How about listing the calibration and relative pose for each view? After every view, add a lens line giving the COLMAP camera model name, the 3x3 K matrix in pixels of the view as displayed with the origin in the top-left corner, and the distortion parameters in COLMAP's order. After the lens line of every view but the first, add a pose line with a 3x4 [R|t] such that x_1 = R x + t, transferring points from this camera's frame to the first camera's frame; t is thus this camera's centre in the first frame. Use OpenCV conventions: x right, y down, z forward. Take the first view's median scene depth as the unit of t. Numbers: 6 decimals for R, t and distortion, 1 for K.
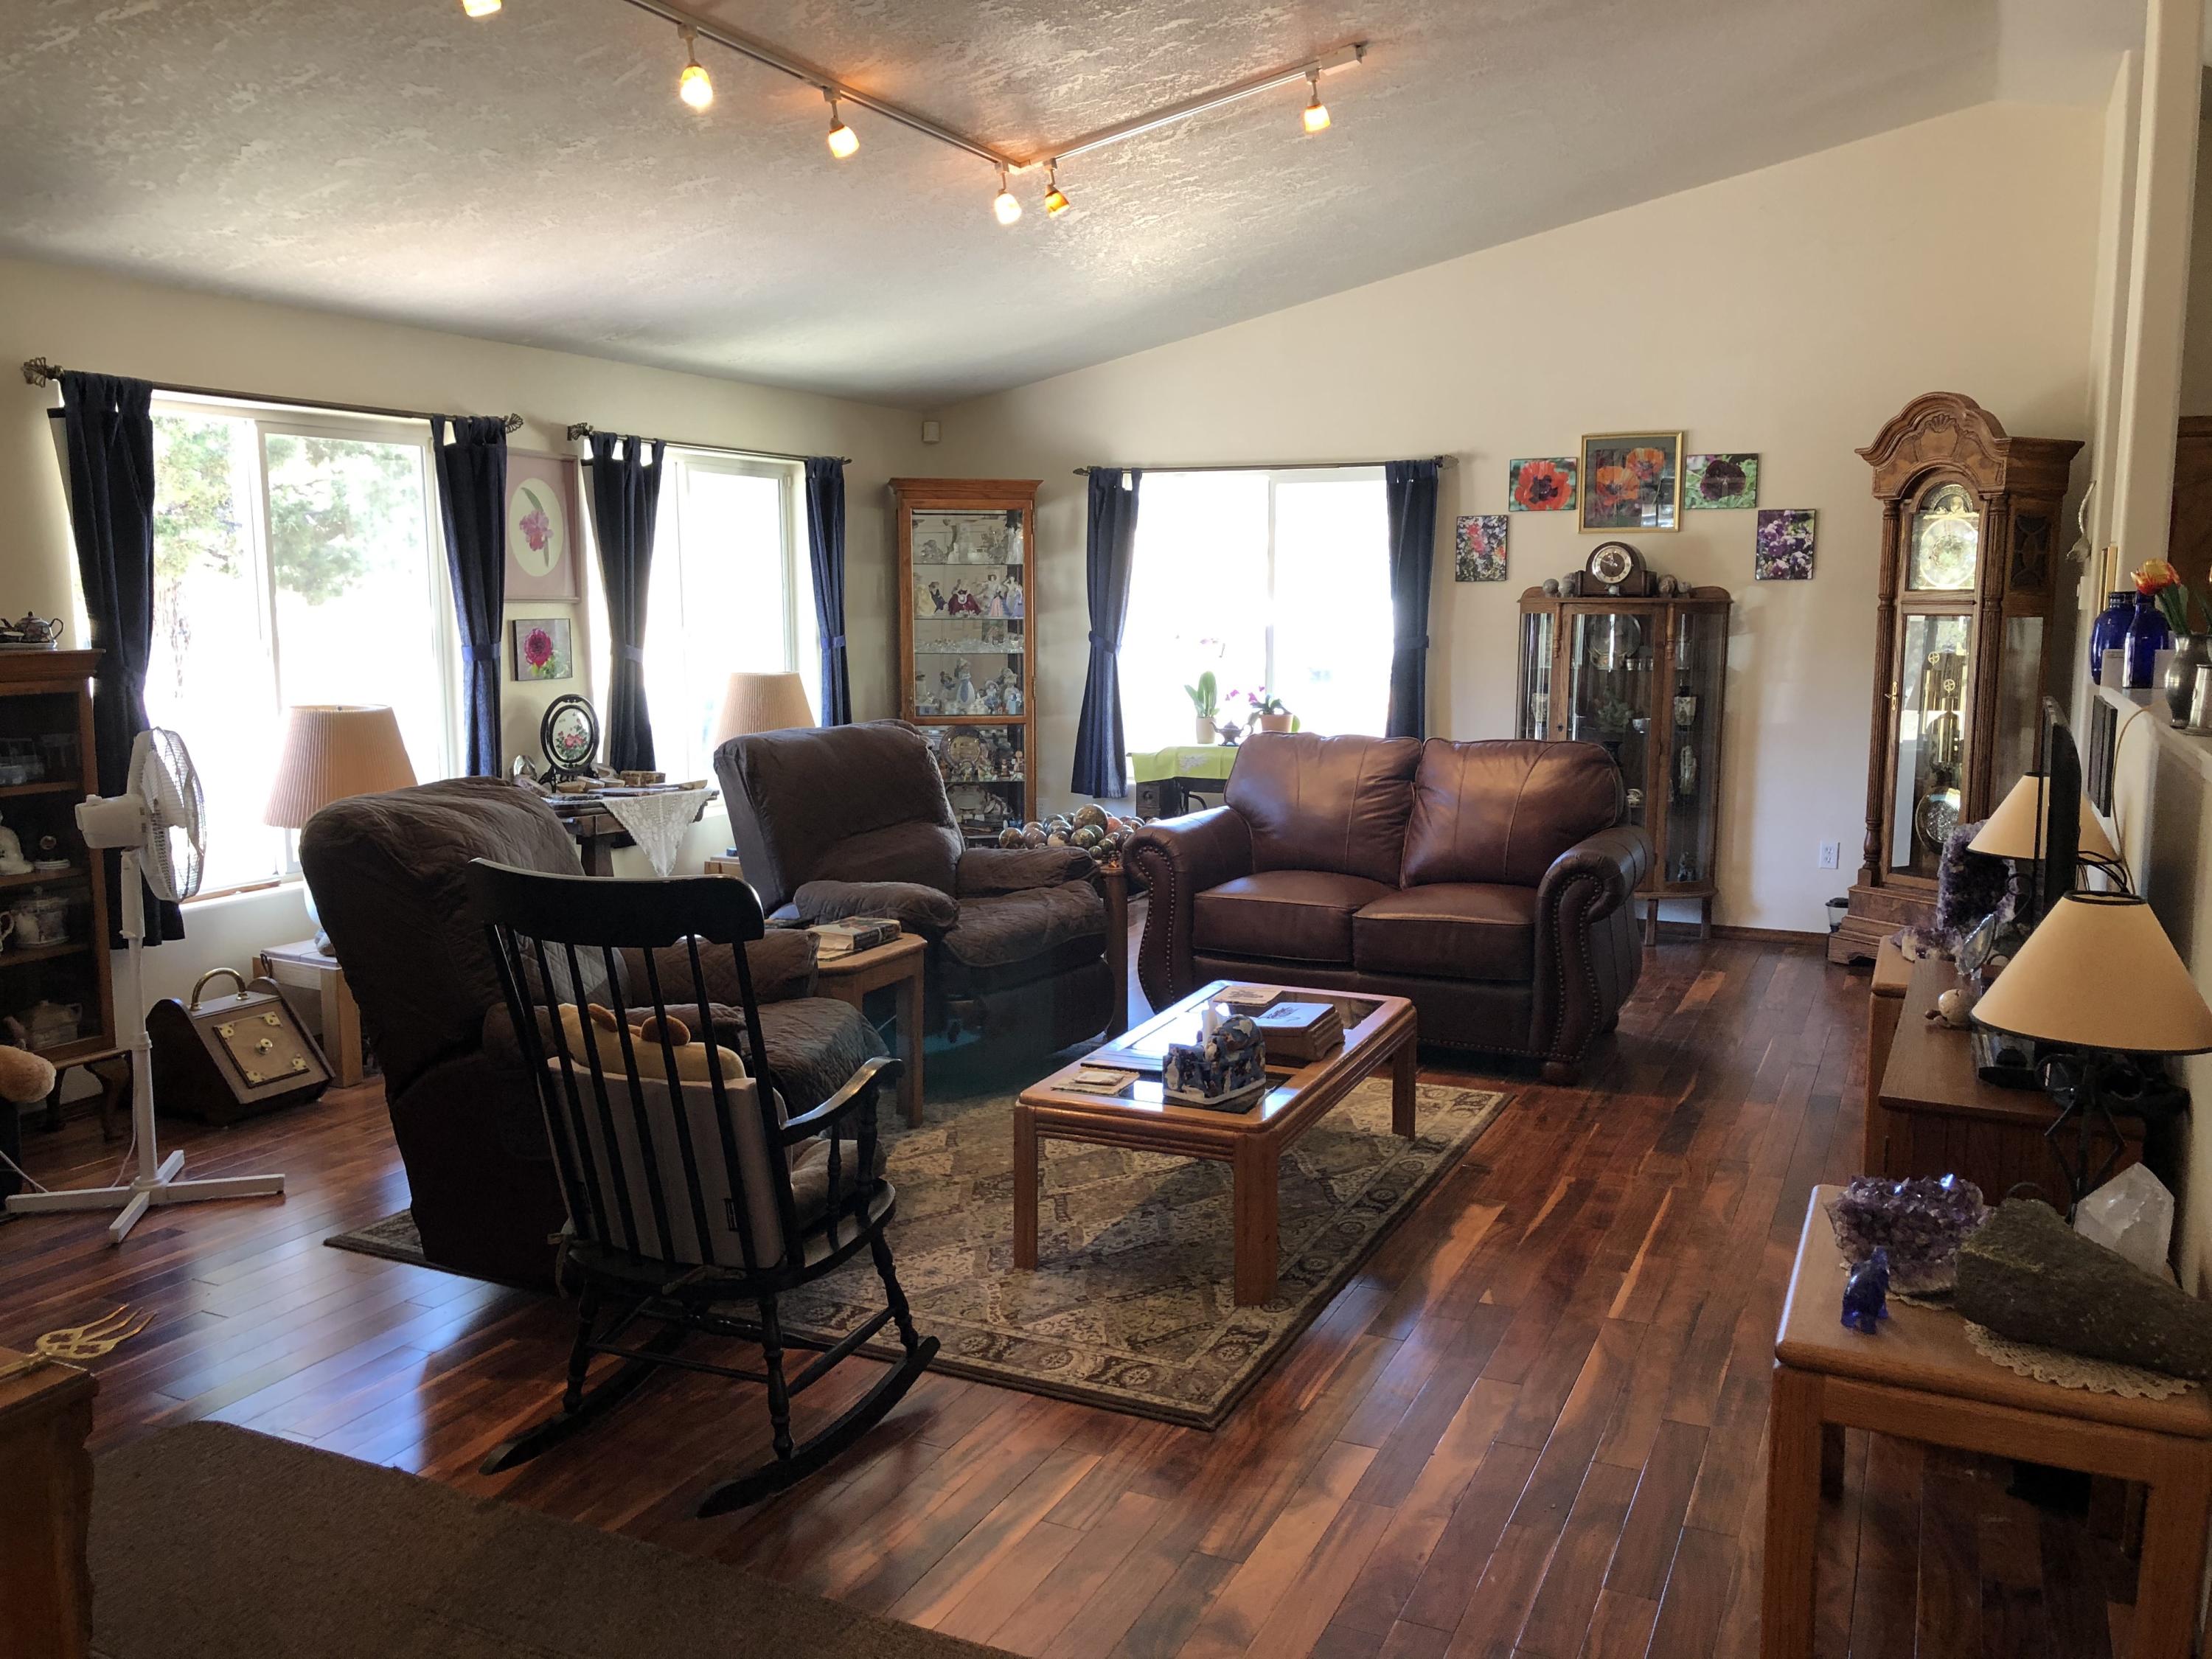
lens RADIAL K [[1808.0, 0, 1095.0], [0, 1808.0, 821.3], [0, 0, 1]] dist [0.092478, -0.140116]
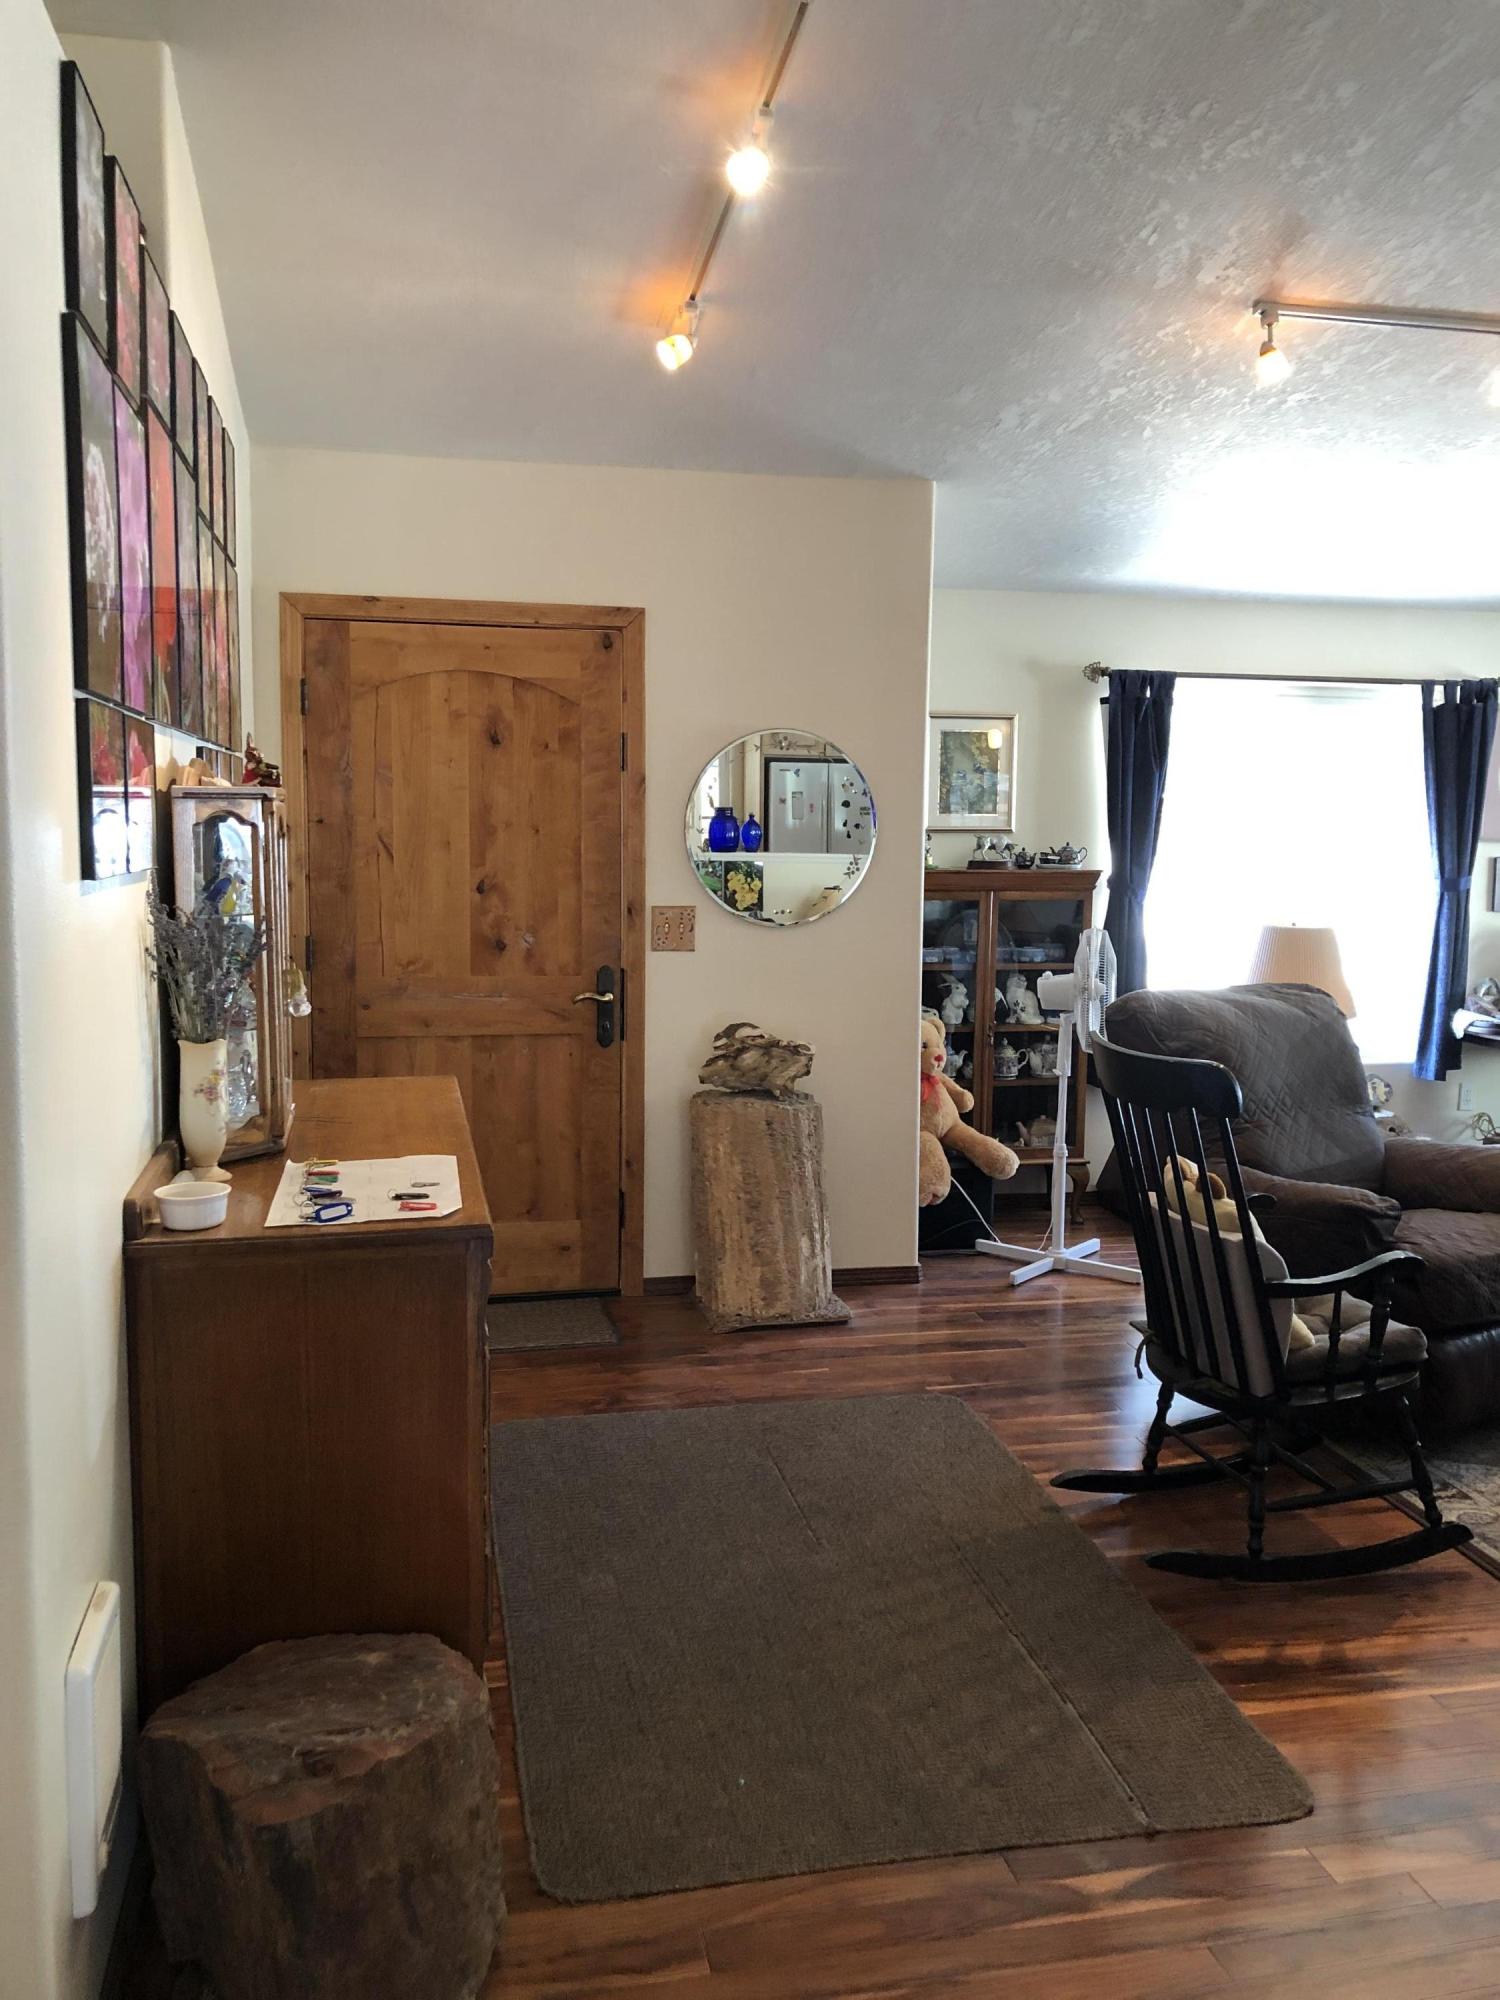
lens RADIAL K [[1634.7, 0, 748.9], [0, 1634.7, 990.0], [0, 0, 1]] dist [0.092478, -0.140116]
pose [[0.620802, 0.093730, -0.778344, 0.267622], [-0.114095, 0.993059, 0.028584, -0.008895], [0.775620, 0.071060, 0.627187, 0.021003]]
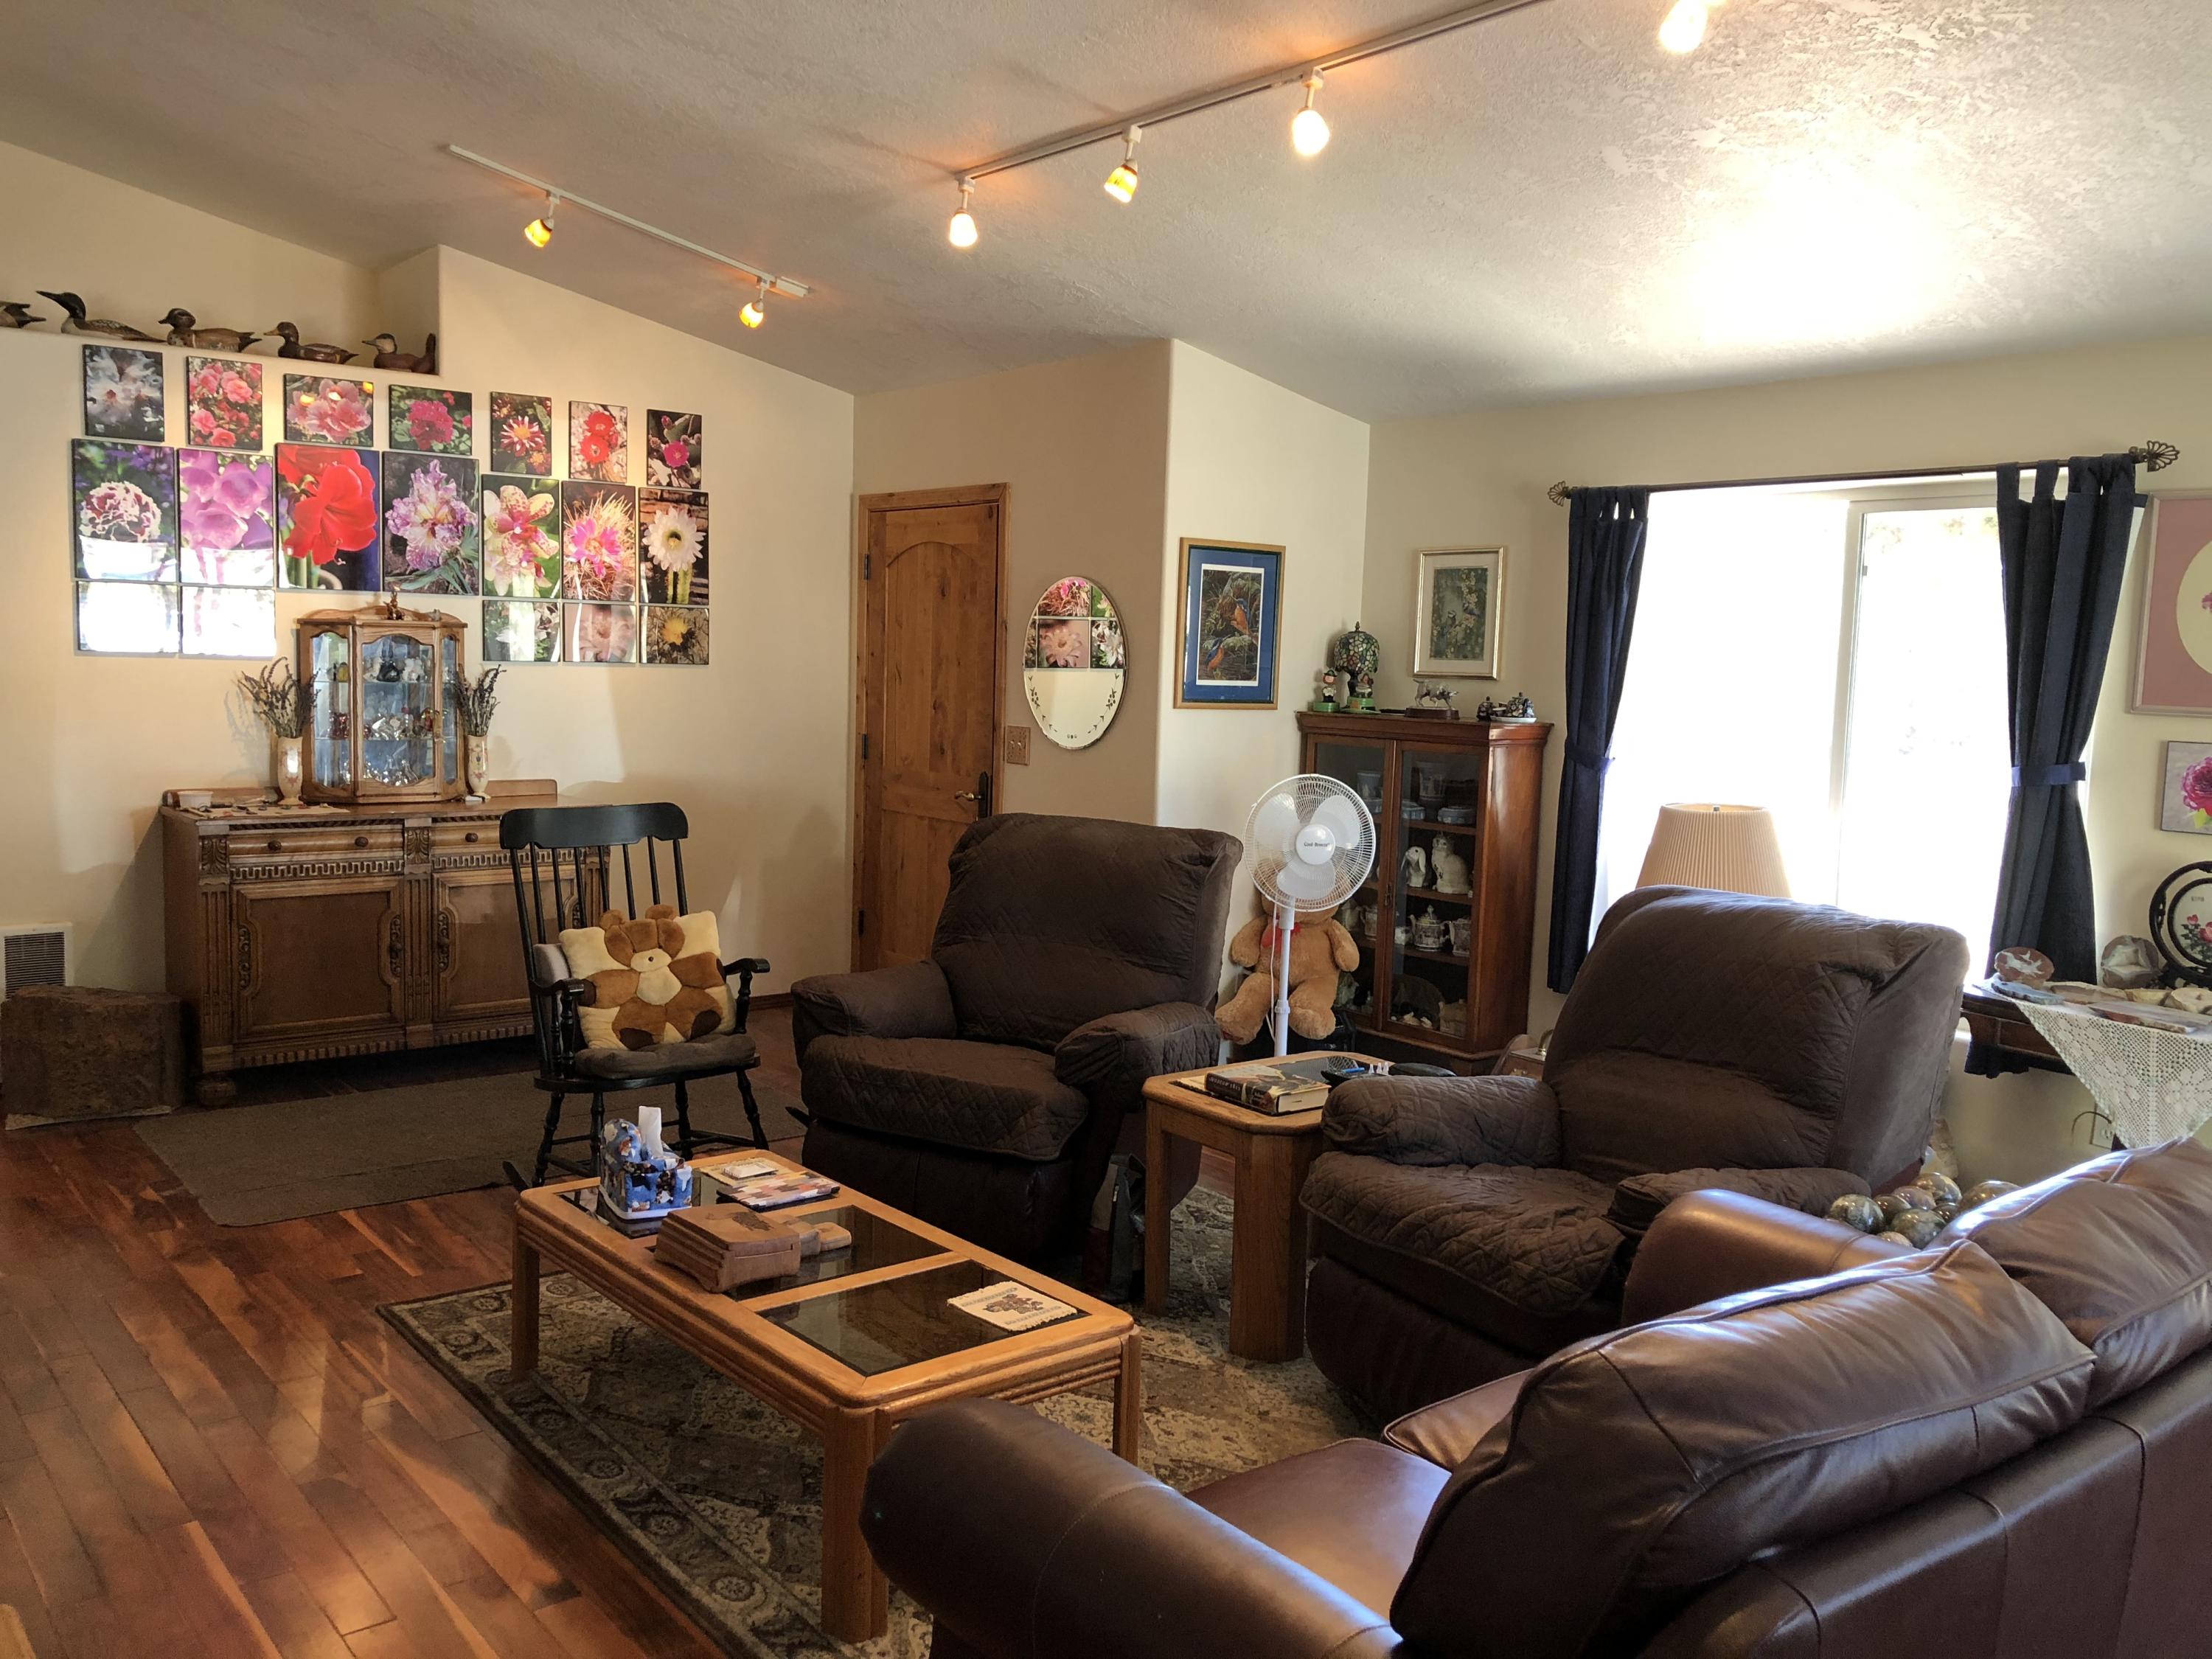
lens RADIAL K [[1808.0, 0, 1095.0], [0, 1808.0, 821.3], [0, 0, 1]] dist [0.092478, -0.140116]
pose [[-0.440336, 0.076214, -0.894593, 0.630247], [-0.142023, 0.977933, 0.153220, -0.173345], [0.886529, 0.194521, -0.419795, 1.258413]]
